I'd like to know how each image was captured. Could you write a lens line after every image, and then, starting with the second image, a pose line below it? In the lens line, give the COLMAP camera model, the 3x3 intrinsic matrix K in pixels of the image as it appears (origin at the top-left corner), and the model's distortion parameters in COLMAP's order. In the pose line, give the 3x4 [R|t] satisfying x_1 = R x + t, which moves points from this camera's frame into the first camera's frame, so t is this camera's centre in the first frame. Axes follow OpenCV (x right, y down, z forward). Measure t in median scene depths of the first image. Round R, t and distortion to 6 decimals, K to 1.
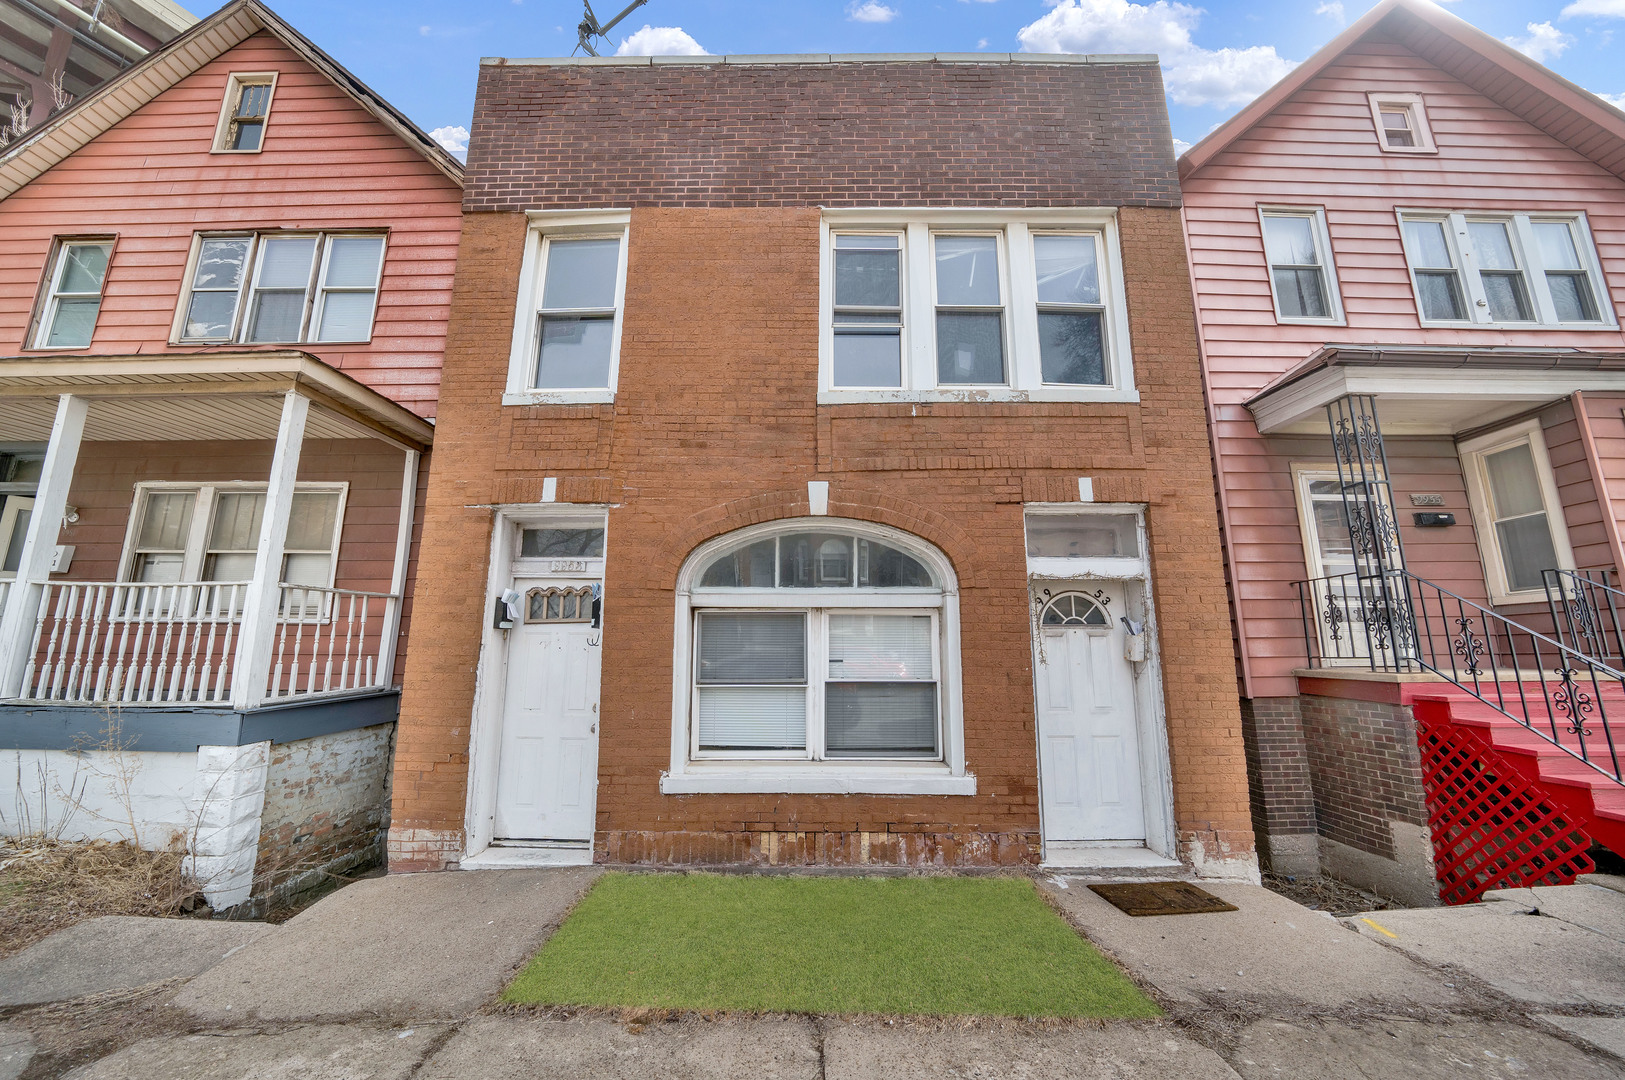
lens RADIAL K [[592.6, 0, 800.3], [0, 592.6, 543.0], [0, 0, 1]] dist [-0.023750, 0.000262]
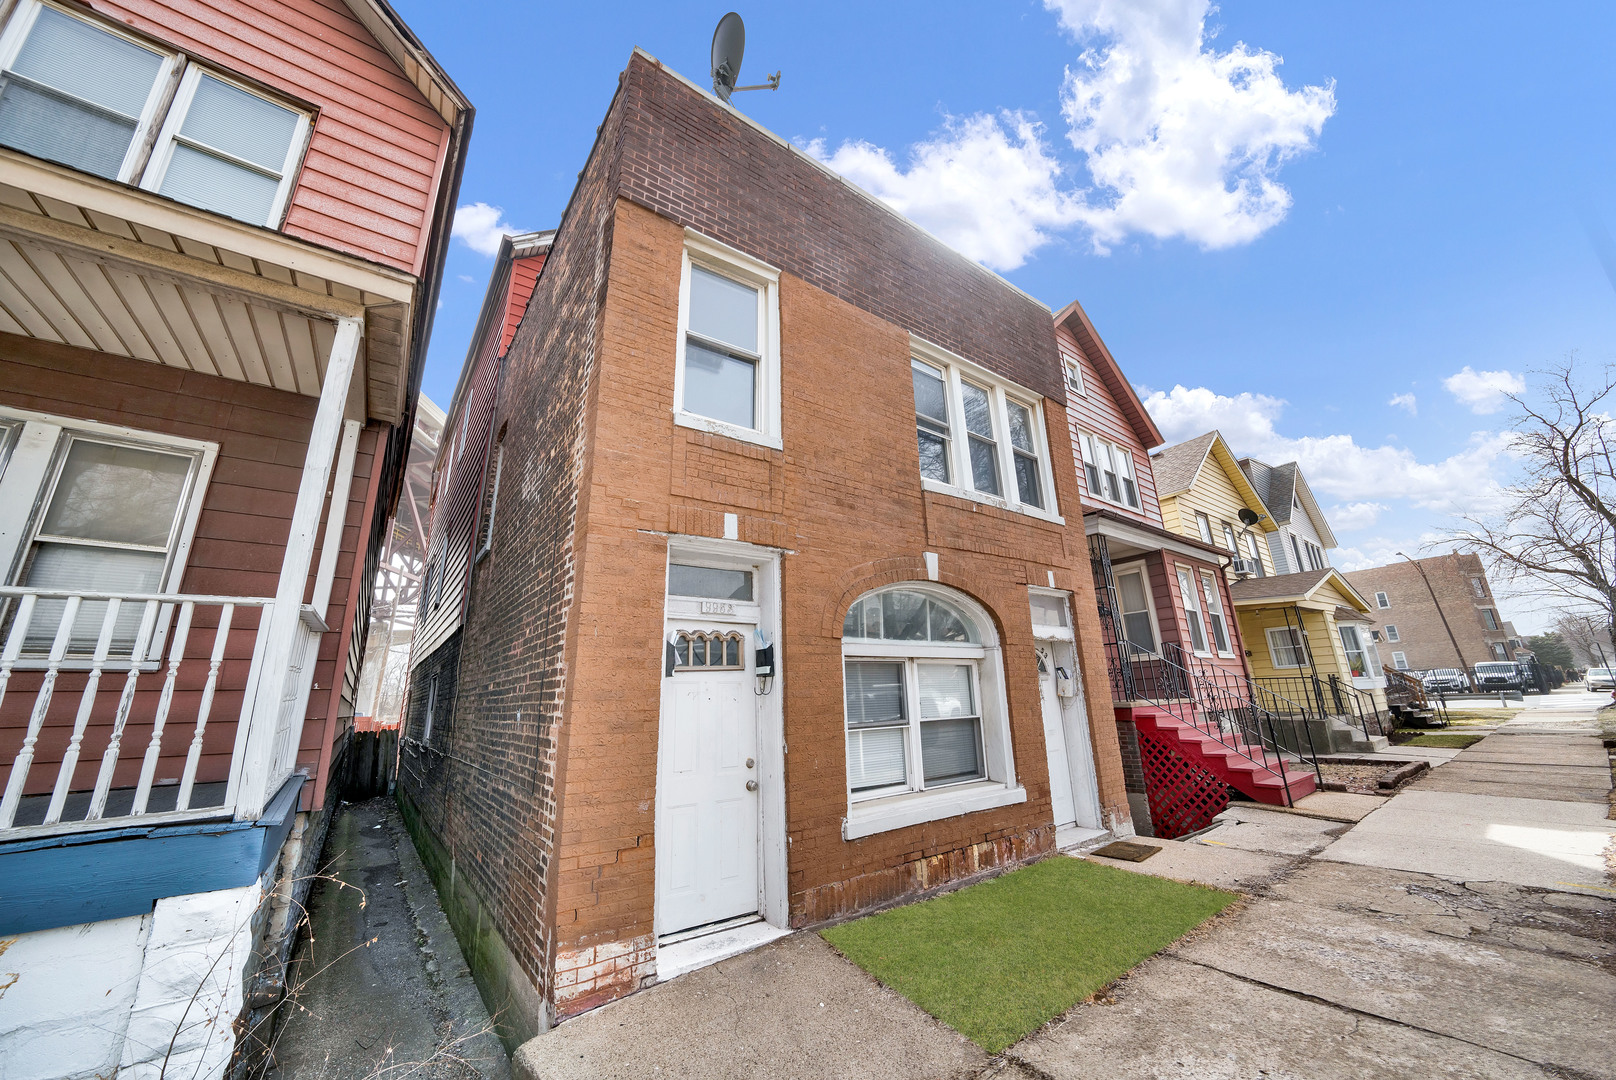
lens RADIAL K [[582.6, 0, 812.3], [0, 582.6, 526.1], [0, 0, 1]] dist [-0.027411, 0.003008]
pose [[0.798664, 0.146895, 0.583573, -0.863279], [-0.077497, 0.986781, -0.142328, 0.031443], [-0.596766, 0.068447, 0.799491, 0.179378]]
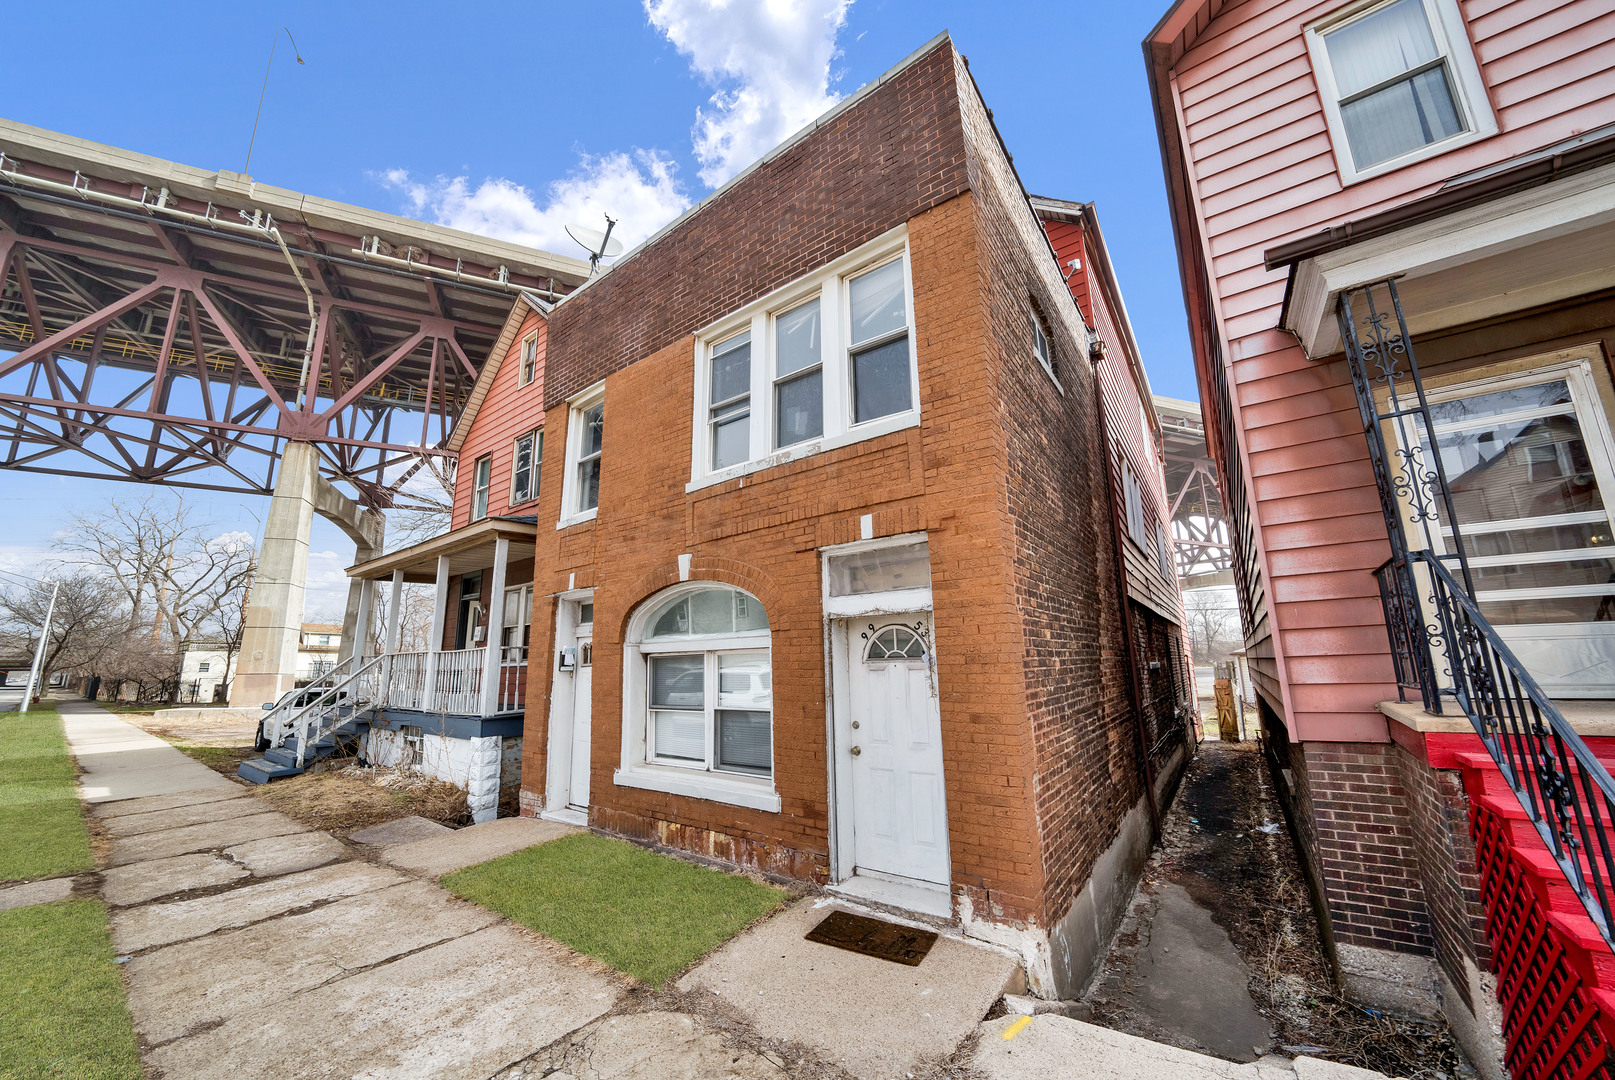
lens RADIAL K [[589.0, 0, 795.4], [0, 589.0, 543.0], [0, 0, 1]] dist [-0.023750, 0.000262]
pose [[0.793619, -0.142994, -0.591373, 0.977134], [0.134532, 0.989173, -0.058641, -0.019957], [0.593356, -0.033020, 0.804263, 0.105704]]
